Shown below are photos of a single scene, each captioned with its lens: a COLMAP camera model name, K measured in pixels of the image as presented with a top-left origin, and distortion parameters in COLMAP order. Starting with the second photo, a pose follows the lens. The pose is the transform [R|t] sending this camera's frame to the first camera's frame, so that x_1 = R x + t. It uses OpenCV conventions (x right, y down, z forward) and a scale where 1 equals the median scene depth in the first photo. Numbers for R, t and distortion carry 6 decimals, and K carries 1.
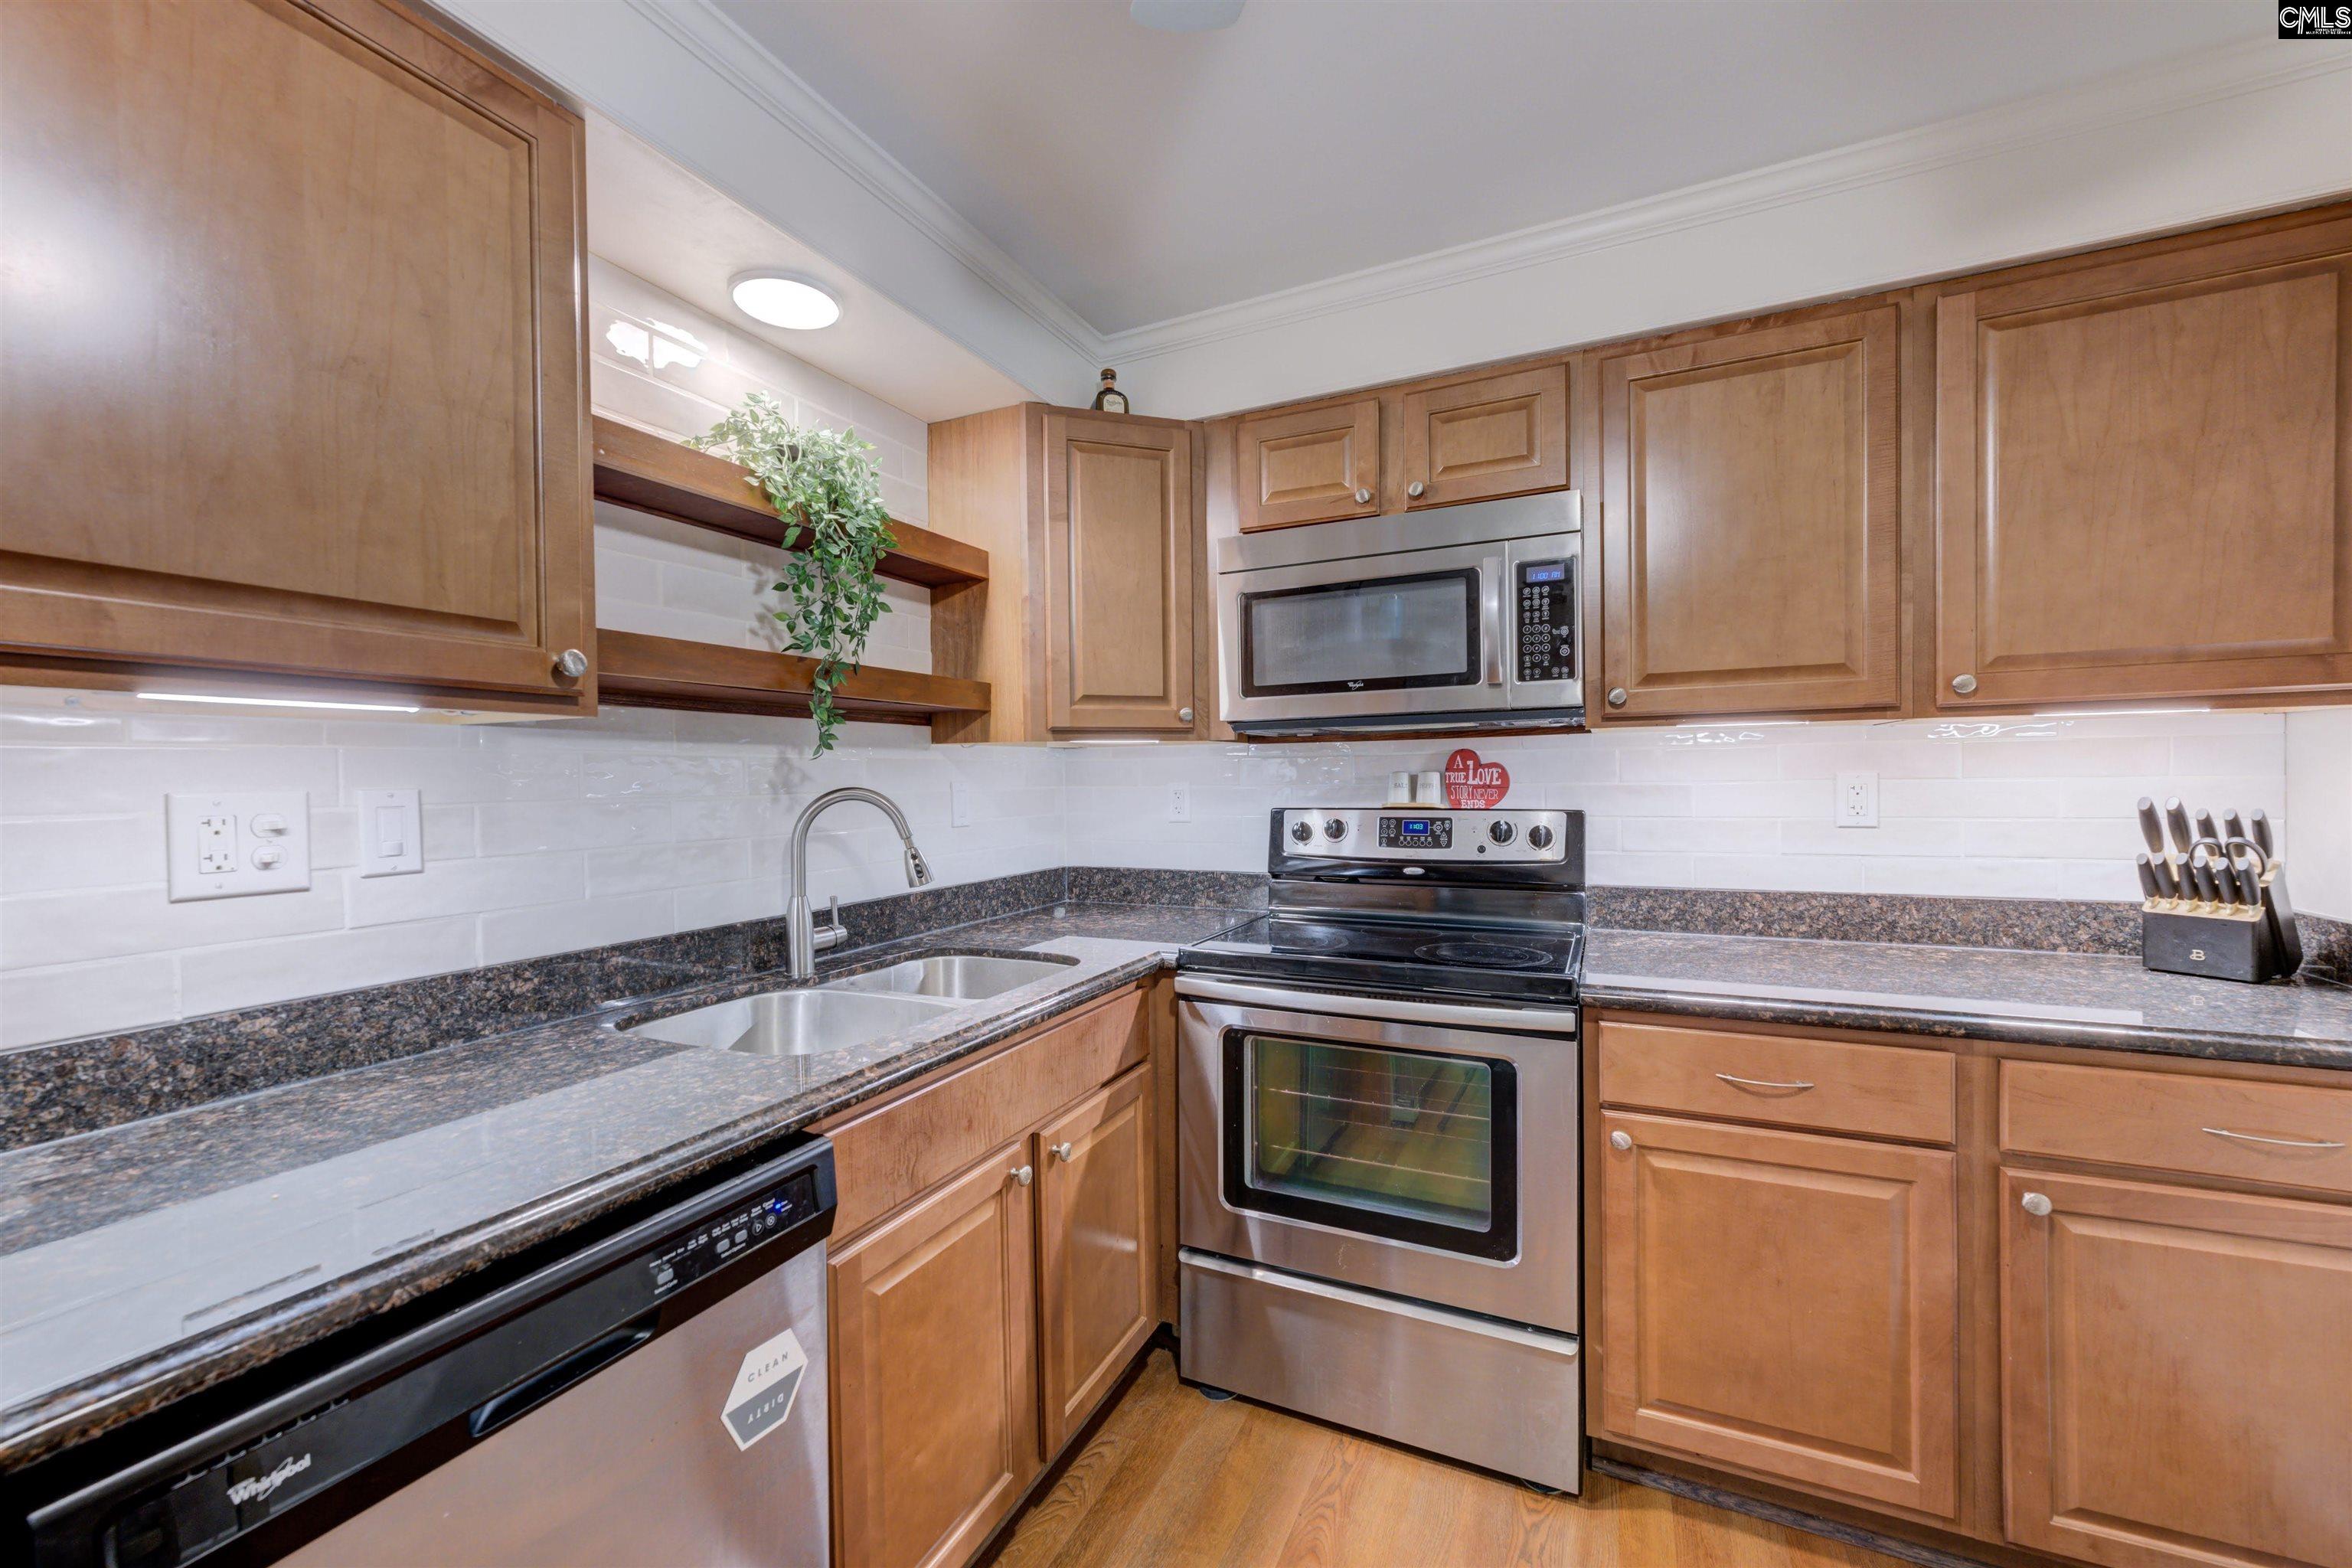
lens RADIAL K [[933.2, 0, 1194.2], [0, 933.2, 777.8], [0, 0, 1]] dist [-0.000637, 0.000341]
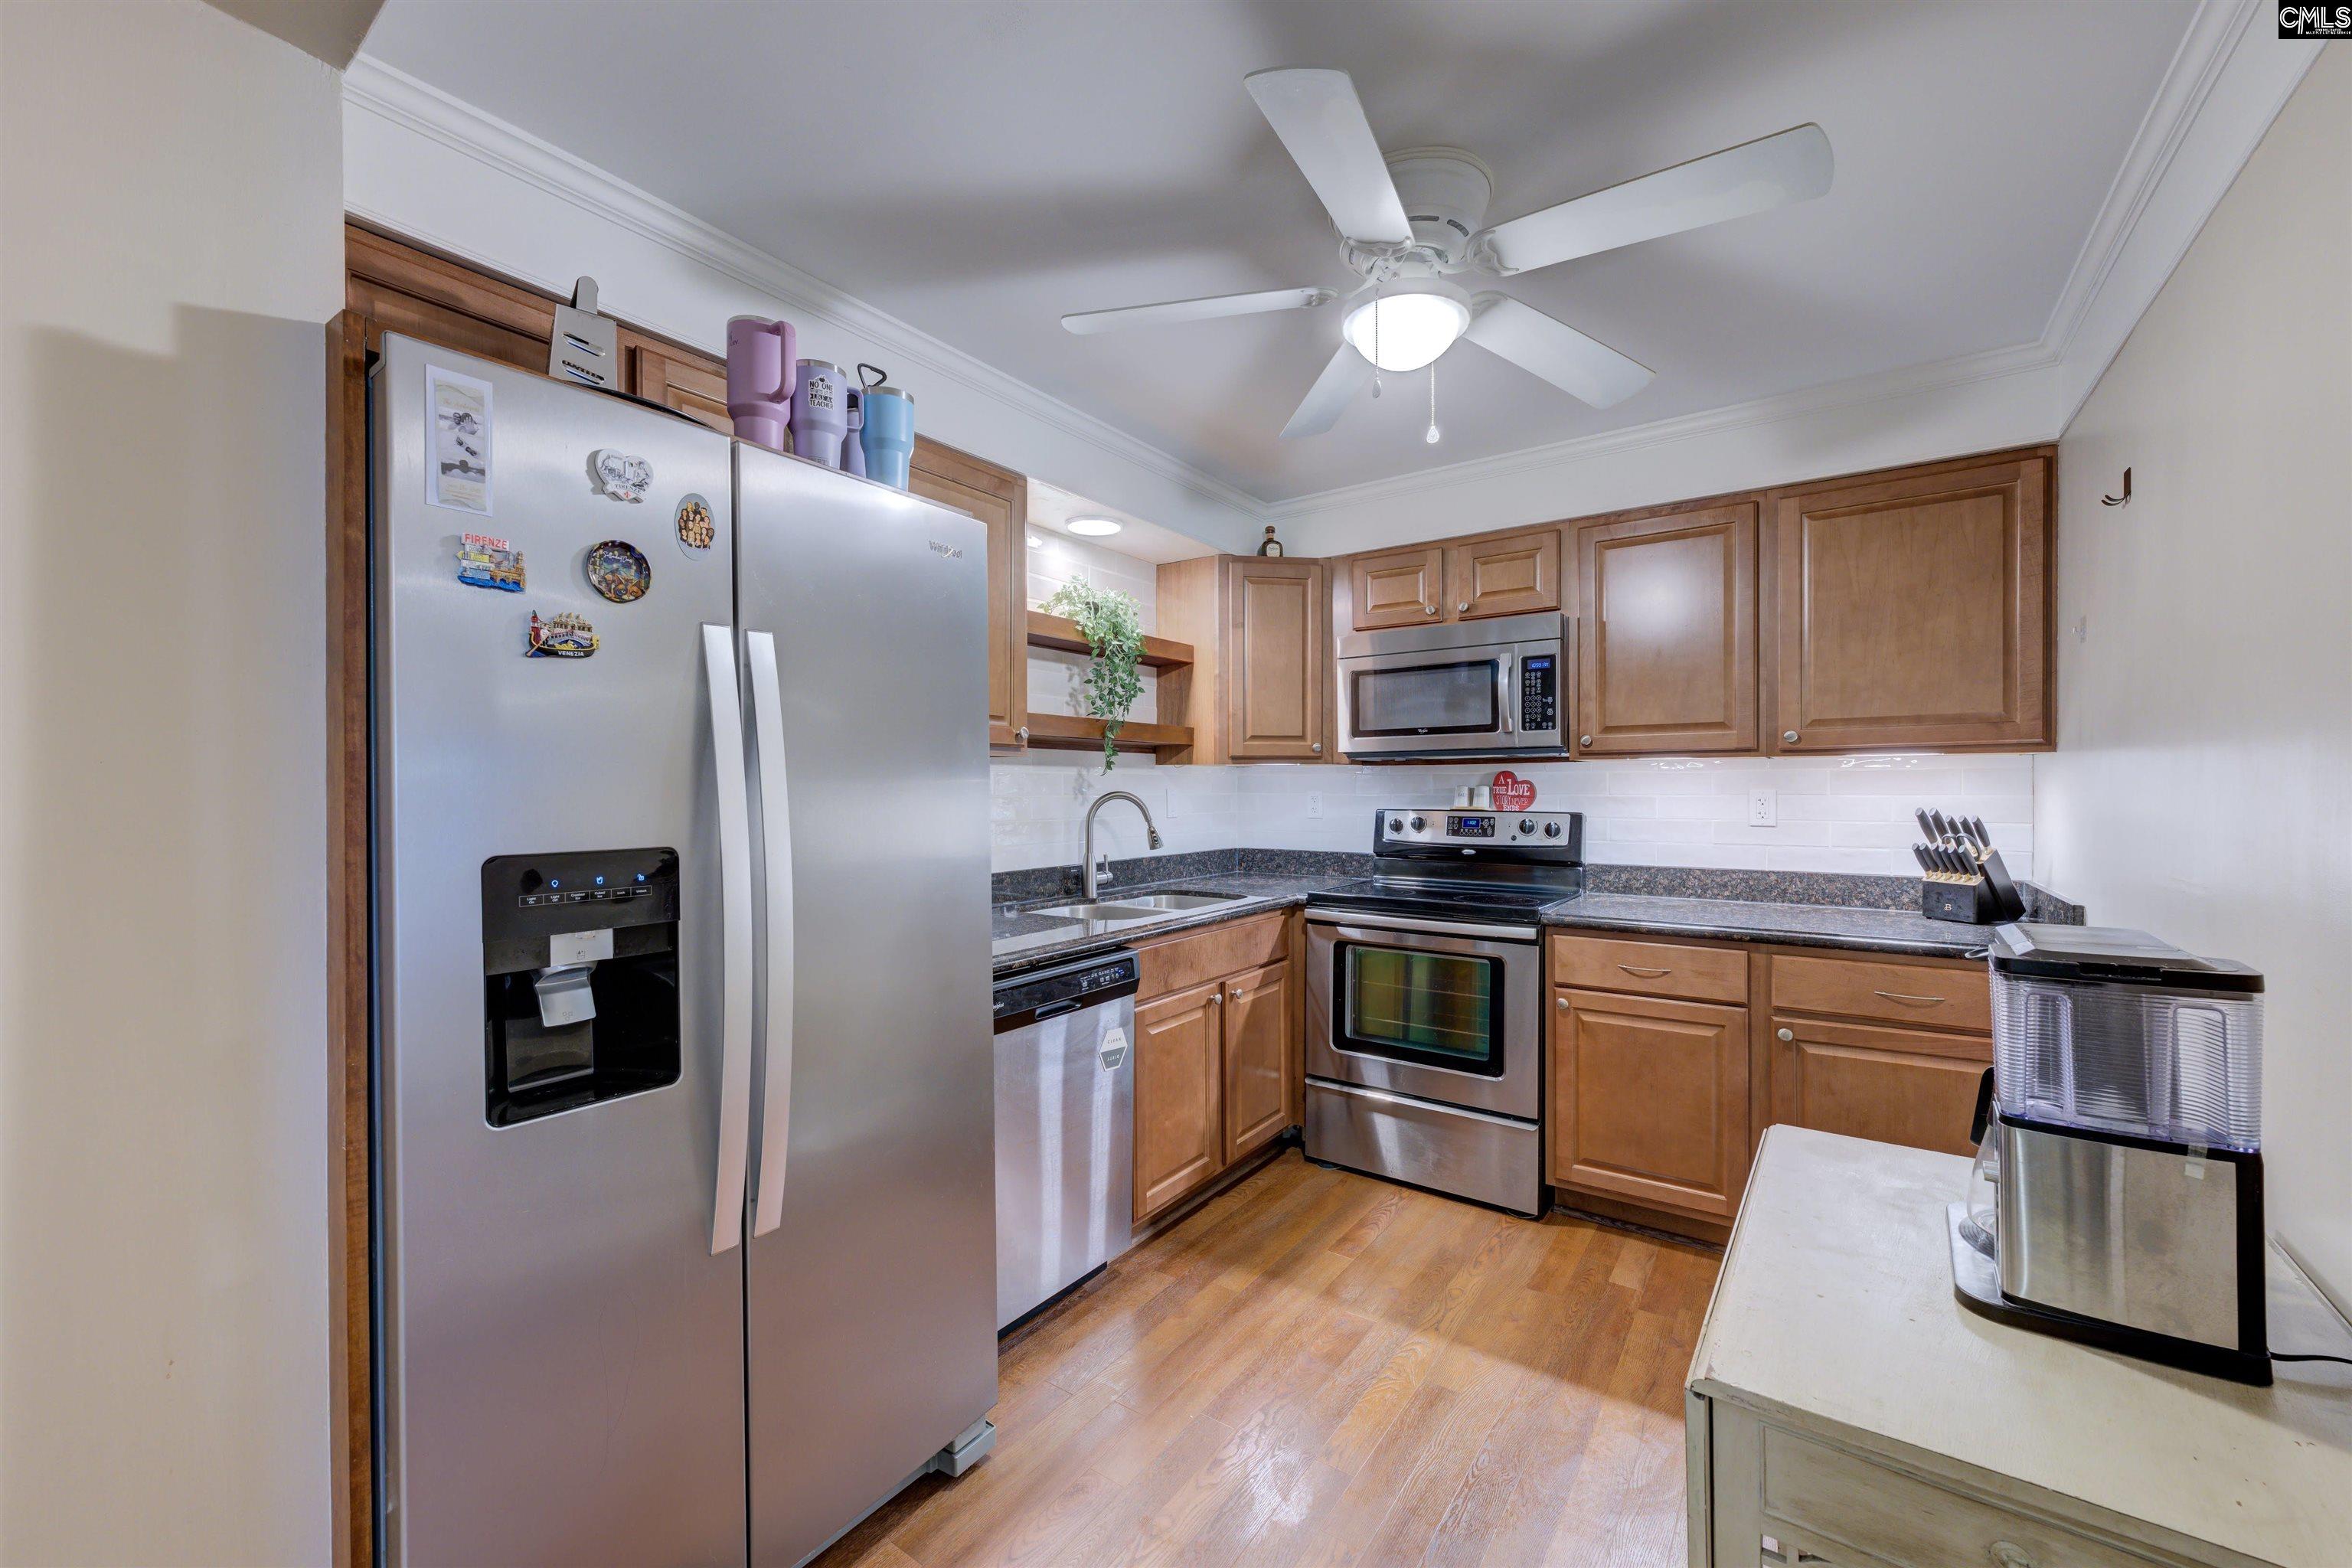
lens RADIAL K [[934.6, 0, 1176.2], [0, 934.6, 799.3], [0, 0, 1]] dist [-0.000064, 0.000064]
pose [[0.981308, 0.014459, -0.191899, 0.073591], [-0.012002, 0.999830, 0.013962, -0.000529], [0.192068, -0.011398, 0.981315, -0.690958]]
